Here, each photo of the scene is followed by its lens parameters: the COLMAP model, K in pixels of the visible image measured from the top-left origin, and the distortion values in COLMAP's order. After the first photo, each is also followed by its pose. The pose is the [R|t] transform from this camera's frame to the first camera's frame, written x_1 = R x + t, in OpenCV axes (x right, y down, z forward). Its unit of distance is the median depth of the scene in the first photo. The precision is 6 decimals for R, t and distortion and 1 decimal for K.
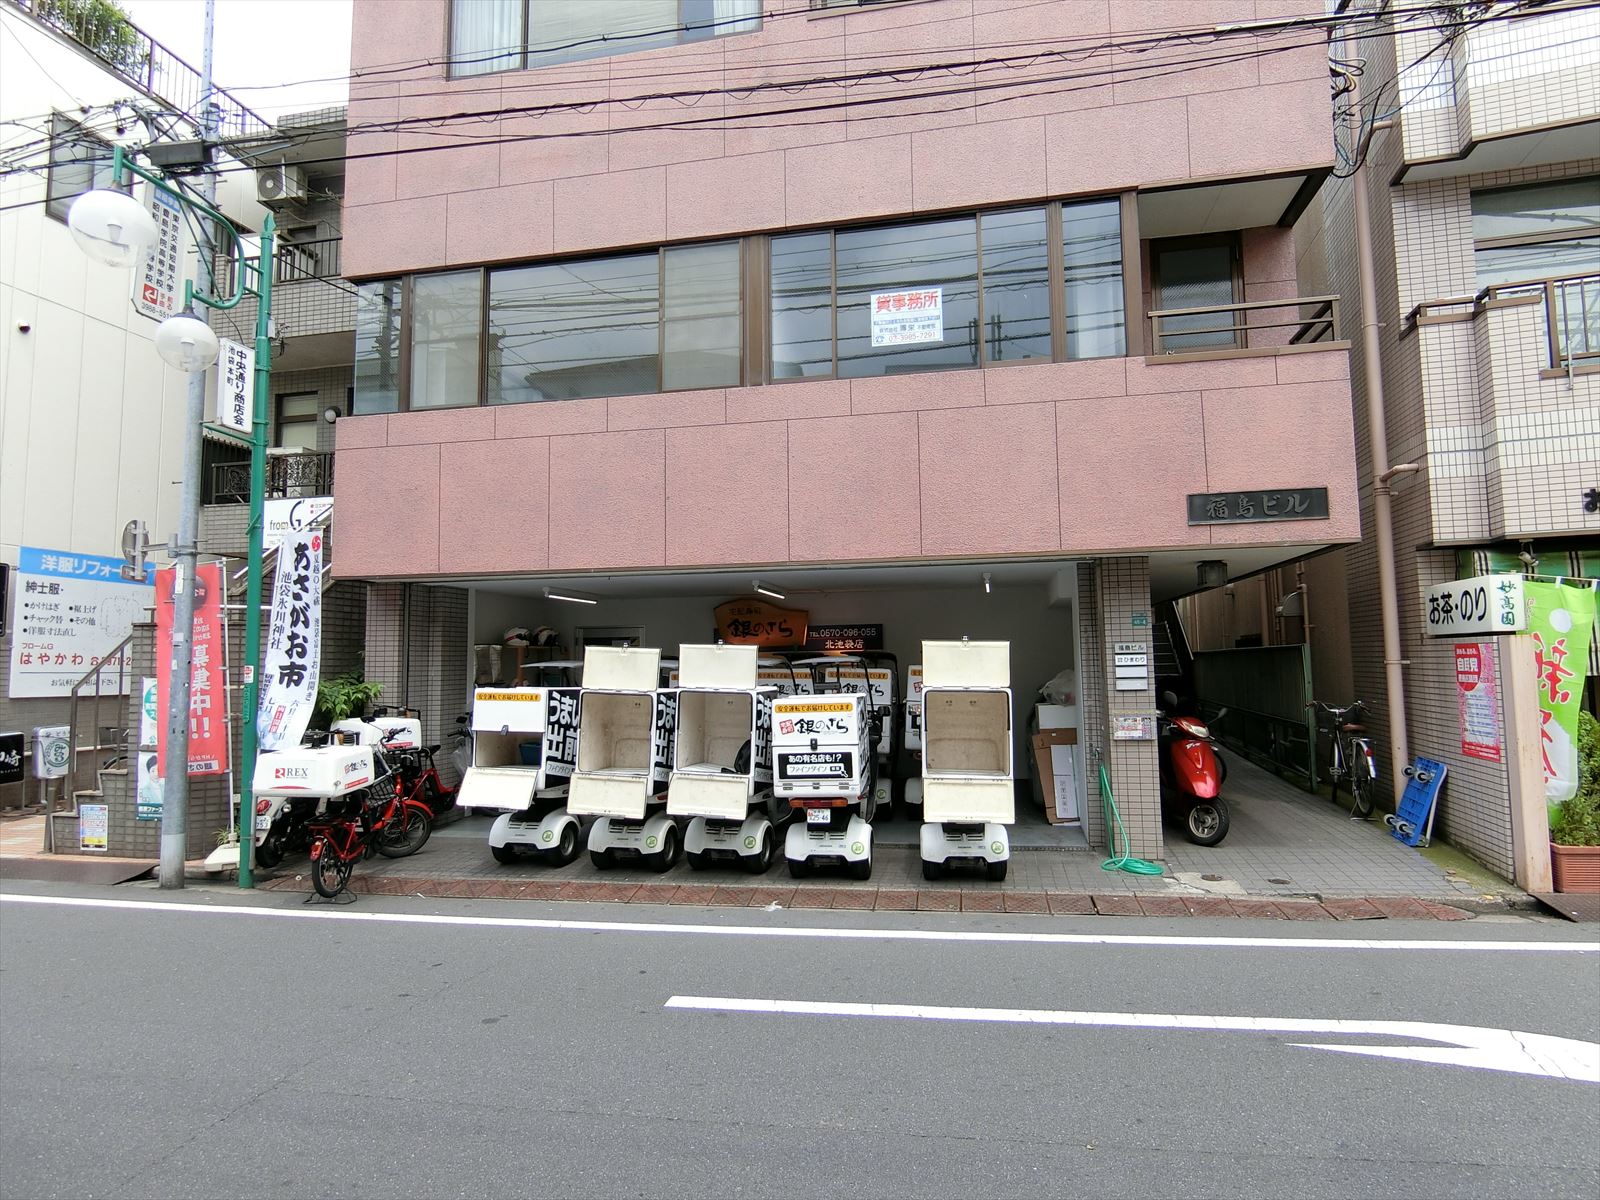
lens RADIAL K [[866.9, 0, 800.0], [0, 866.9, 600.0], [0, 0, 1]] dist [-0.030761, -0.000163]
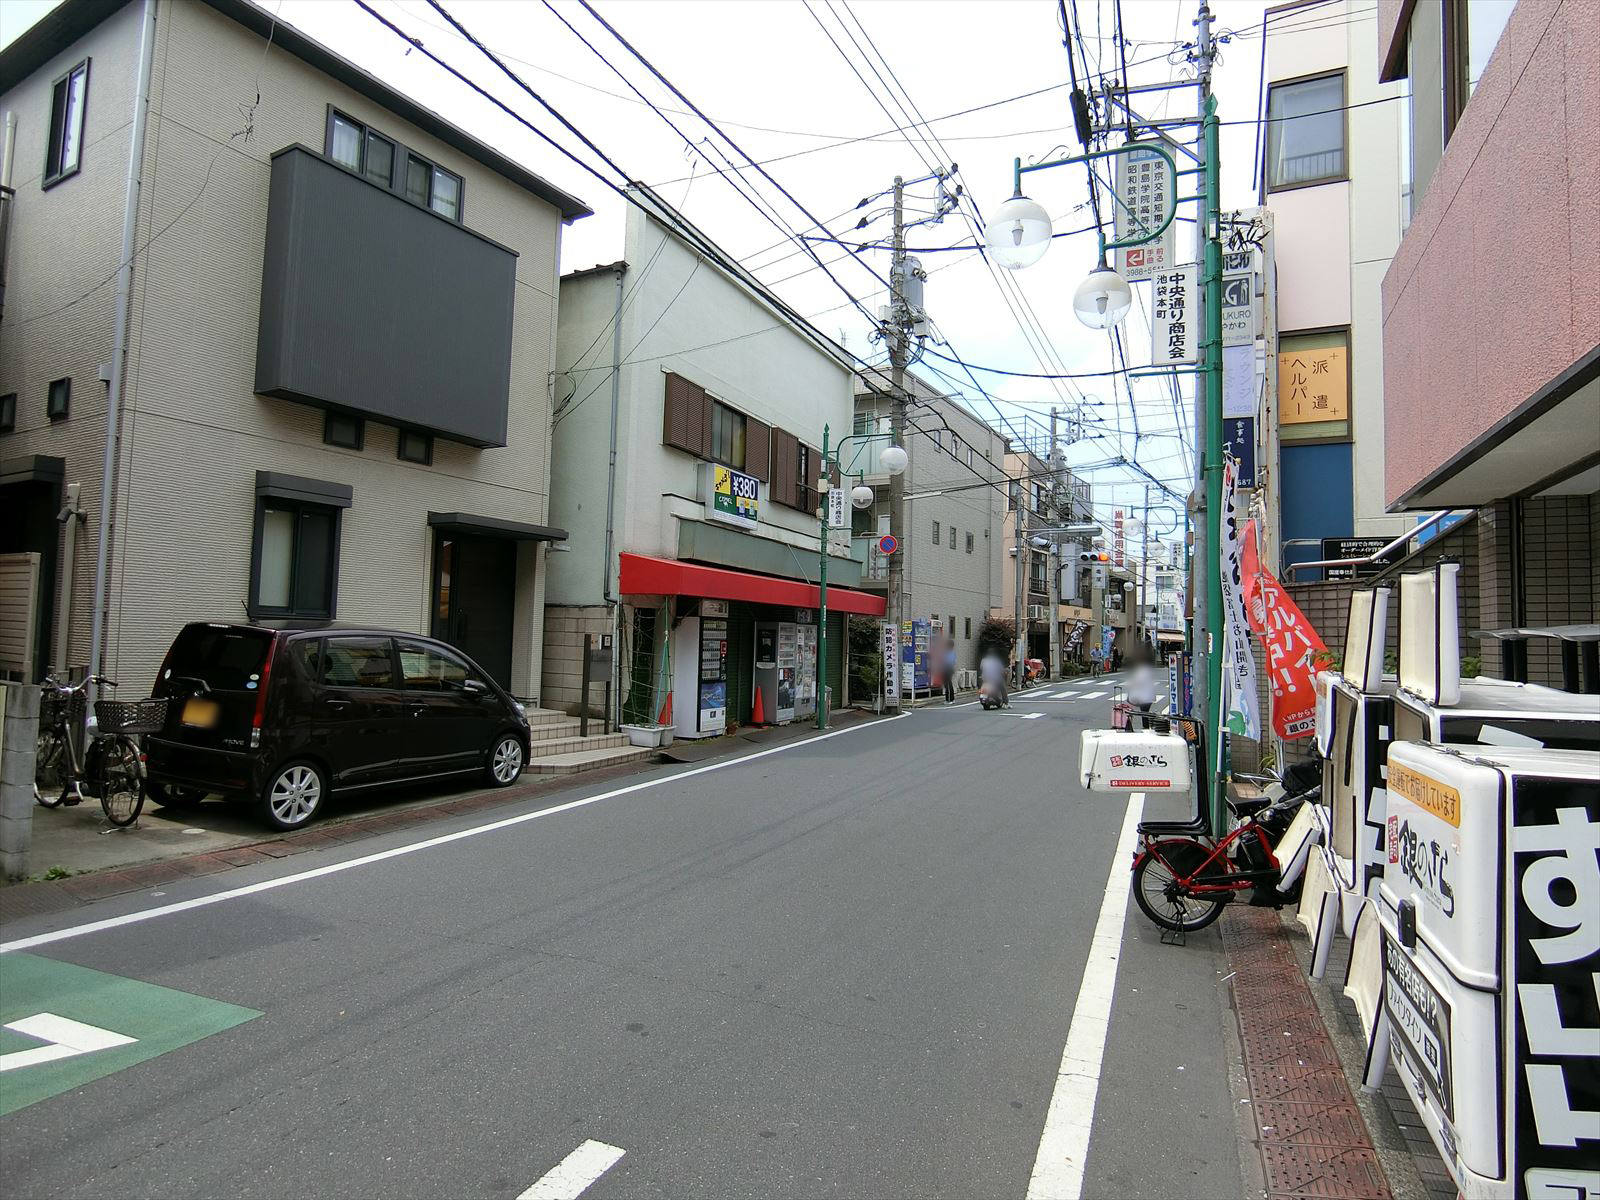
lens RADIAL K [[866.9, 0, 800.0], [0, 866.9, 600.0], [0, 0, 1]] dist [-0.030761, -0.000163]
pose [[-0.202370, -0.041773, -0.978418, 0.272865], [0.054372, 0.997070, -0.053815, 0.068314], [0.977799, -0.064089, -0.199505, 0.791394]]
